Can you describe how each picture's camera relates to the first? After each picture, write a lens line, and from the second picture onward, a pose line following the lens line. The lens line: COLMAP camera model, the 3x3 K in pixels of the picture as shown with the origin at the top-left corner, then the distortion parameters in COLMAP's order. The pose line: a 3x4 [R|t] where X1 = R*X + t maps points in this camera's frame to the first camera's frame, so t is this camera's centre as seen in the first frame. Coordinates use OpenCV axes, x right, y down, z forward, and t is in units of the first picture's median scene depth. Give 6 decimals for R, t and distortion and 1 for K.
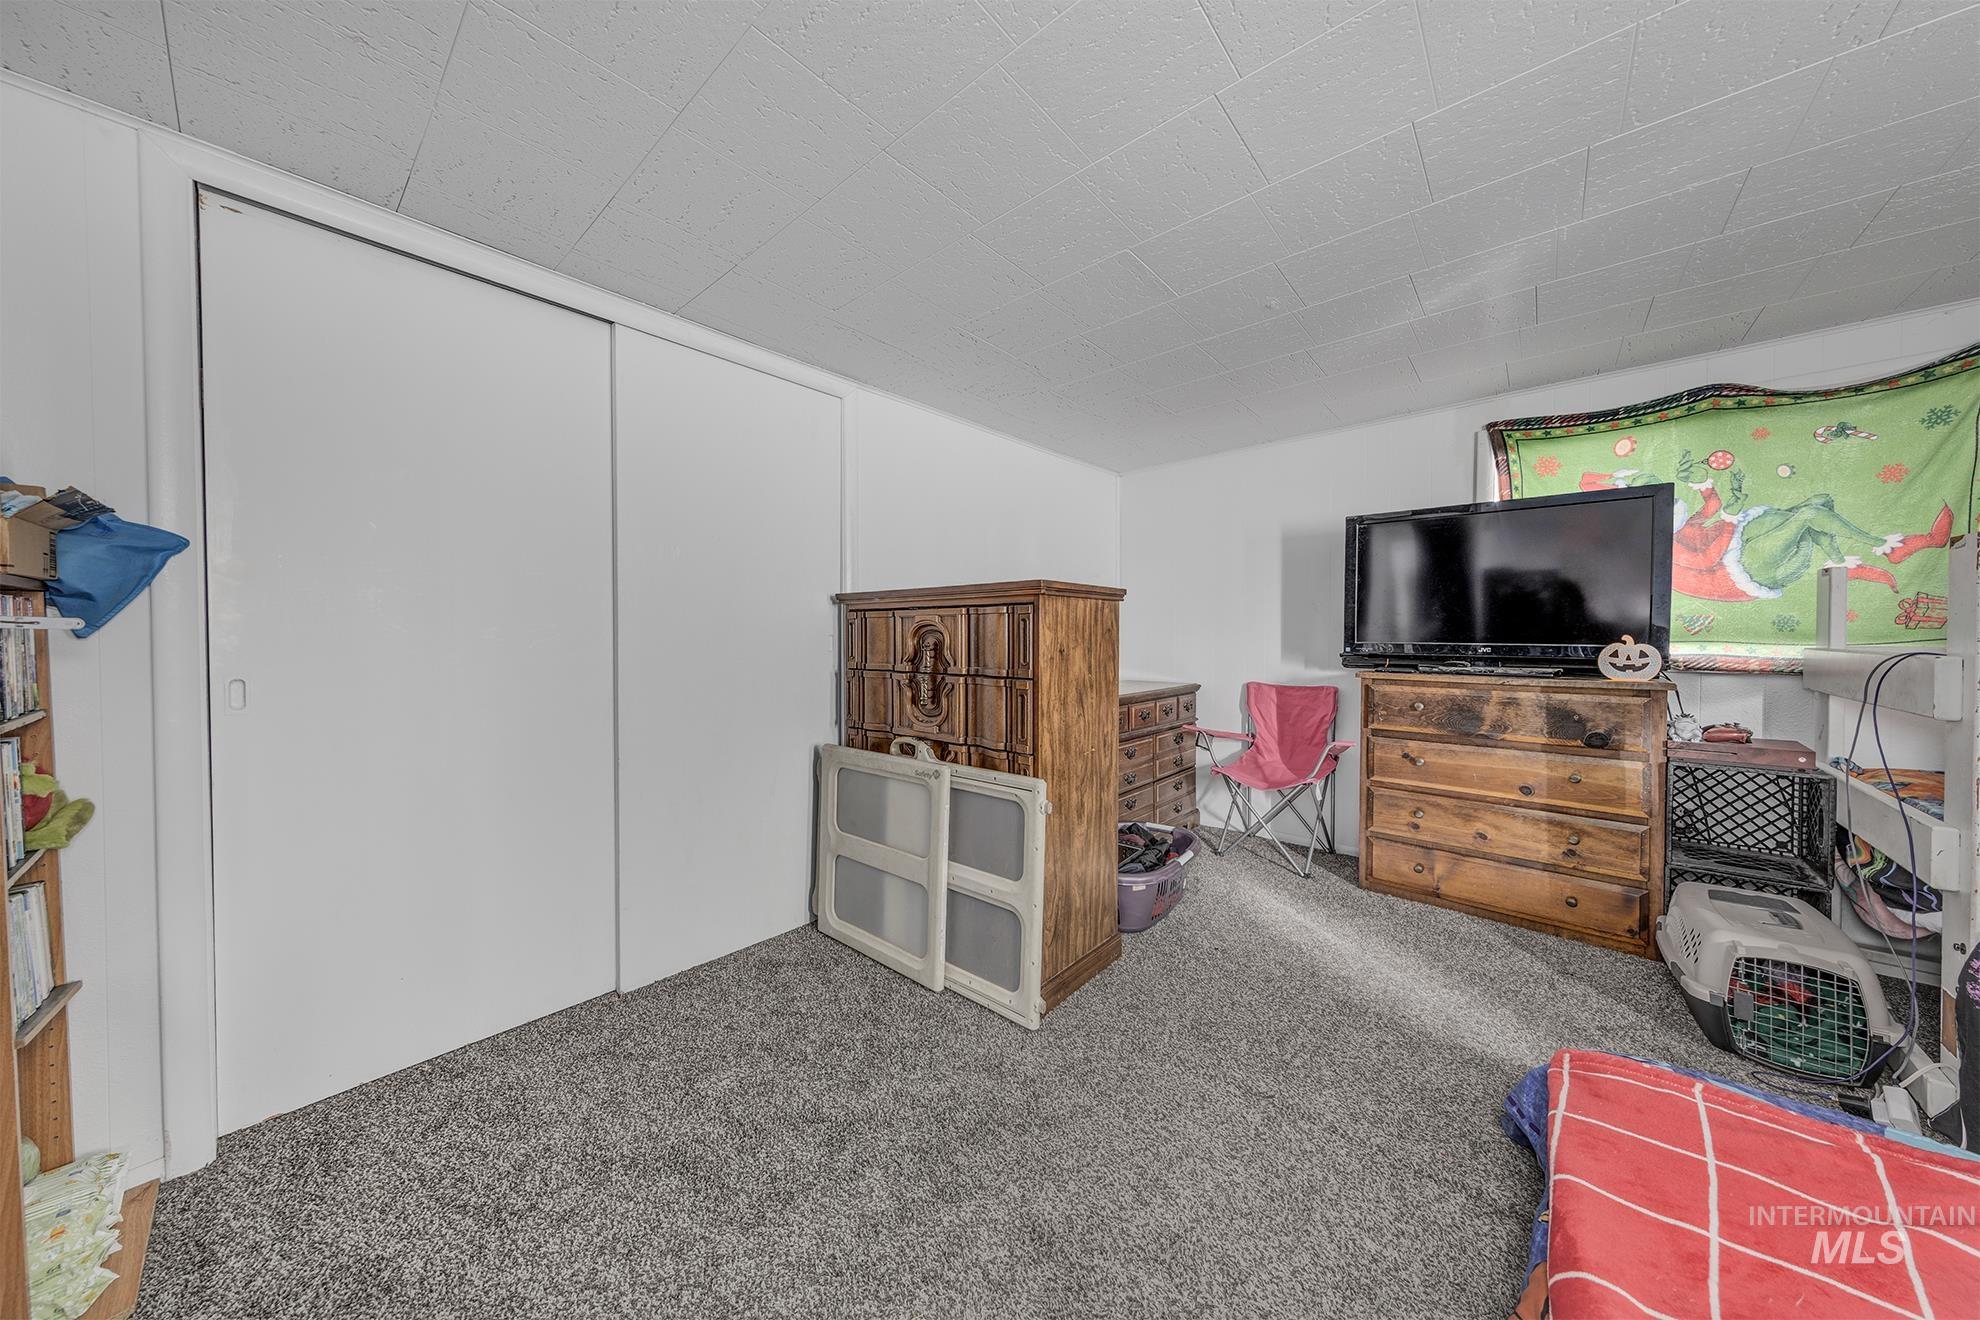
lens RADIAL K [[636.8, 0, 987.8], [0, 636.8, 641.2], [0, 0, 1]] dist [0.000997, 0.000043]
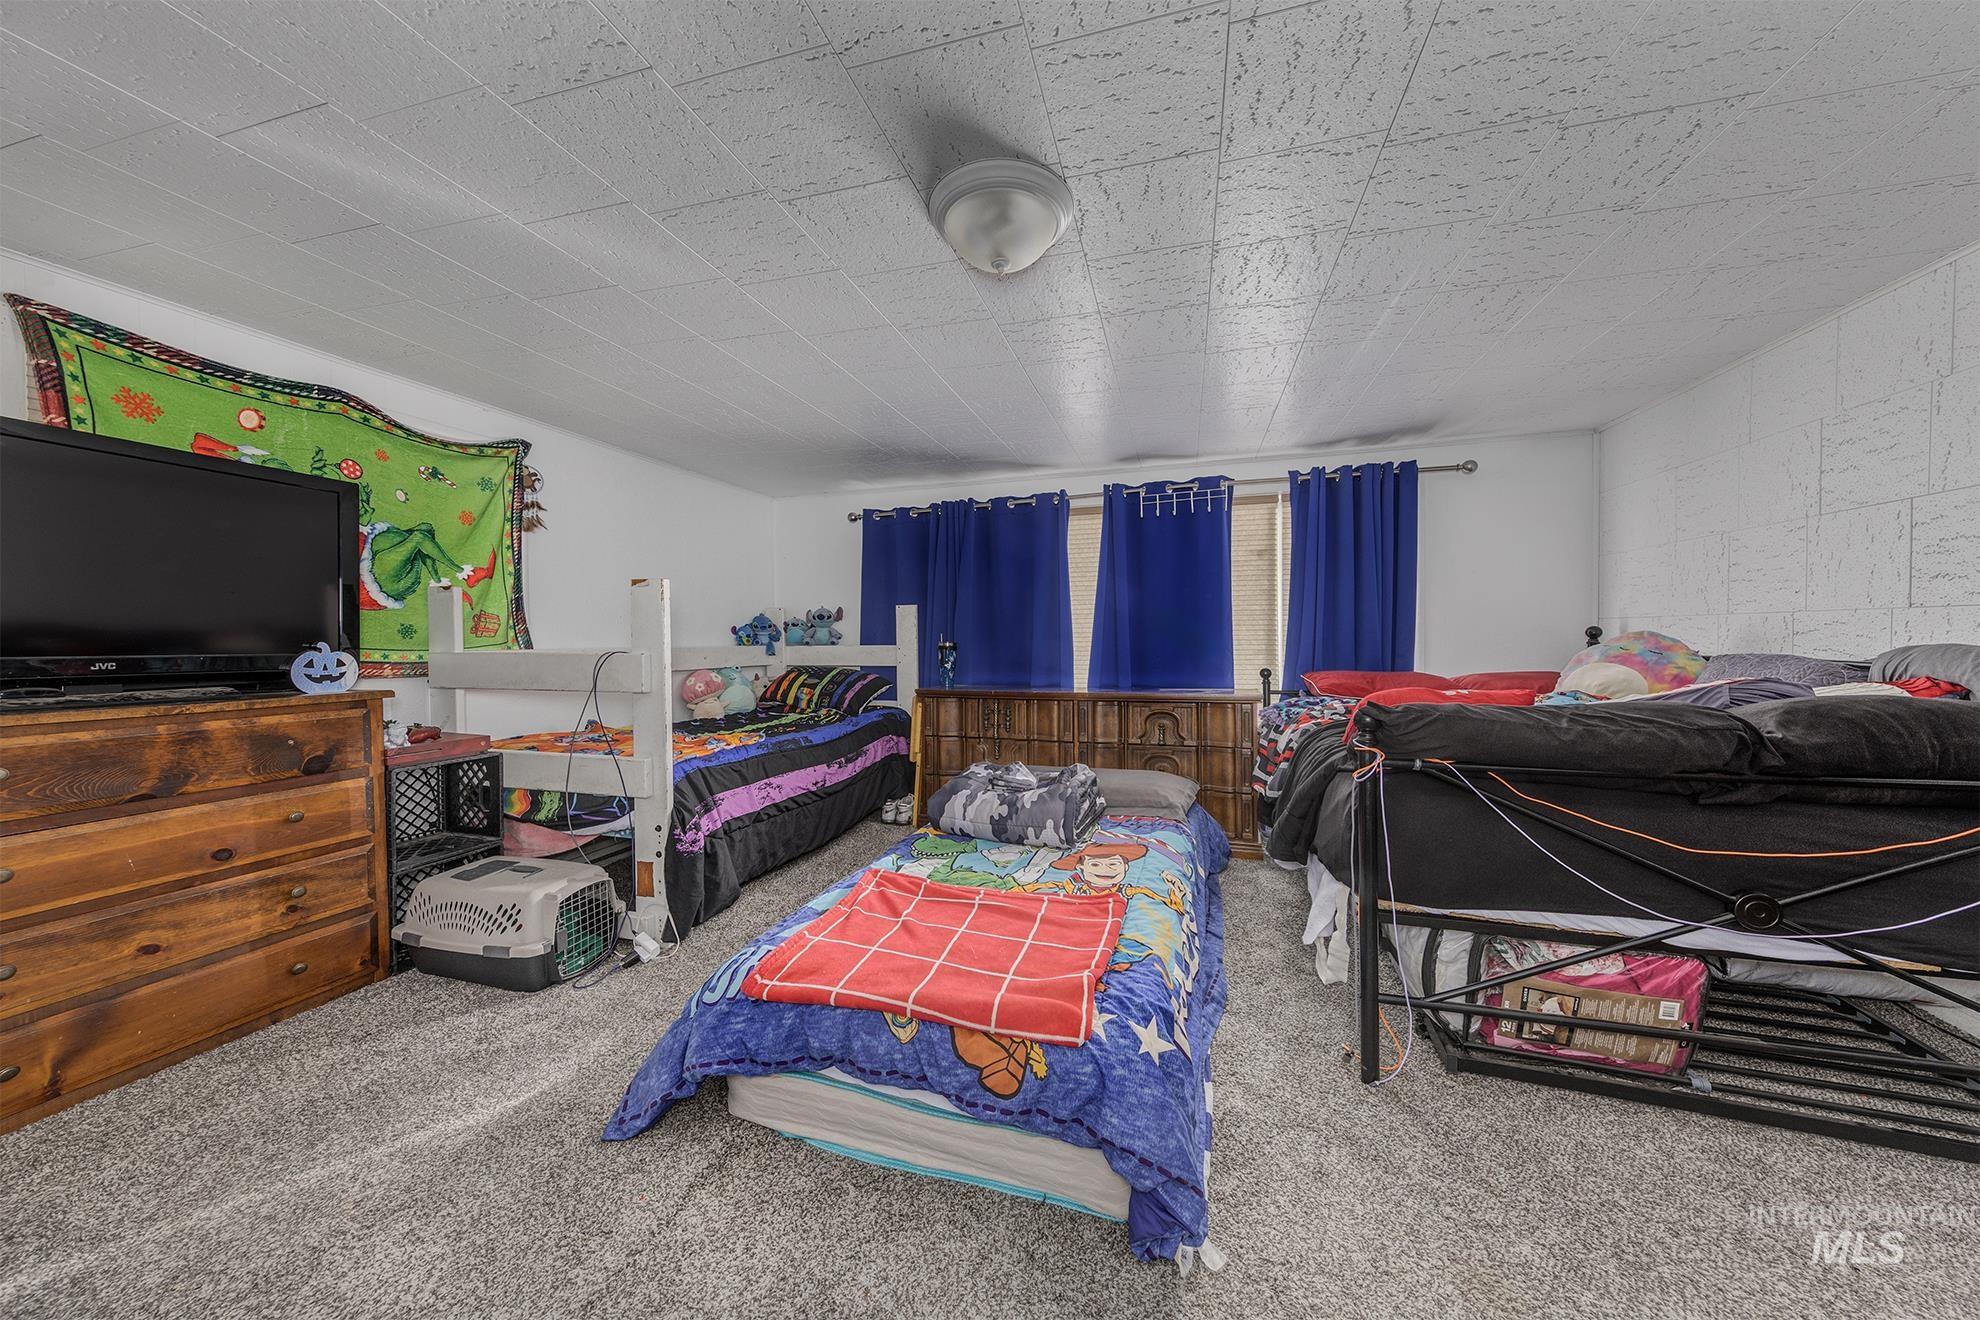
lens RADIAL K [[636.8, 0, 987.8], [0, 636.8, 641.2], [0, 0, 1]] dist [0.000997, 0.000043]
pose [[-0.419368, 0.000241, 0.907816, -0.196832], [0.013586, 0.999890, 0.006011, -0.003519], [-0.907715, 0.014854, -0.419325, 0.527947]]
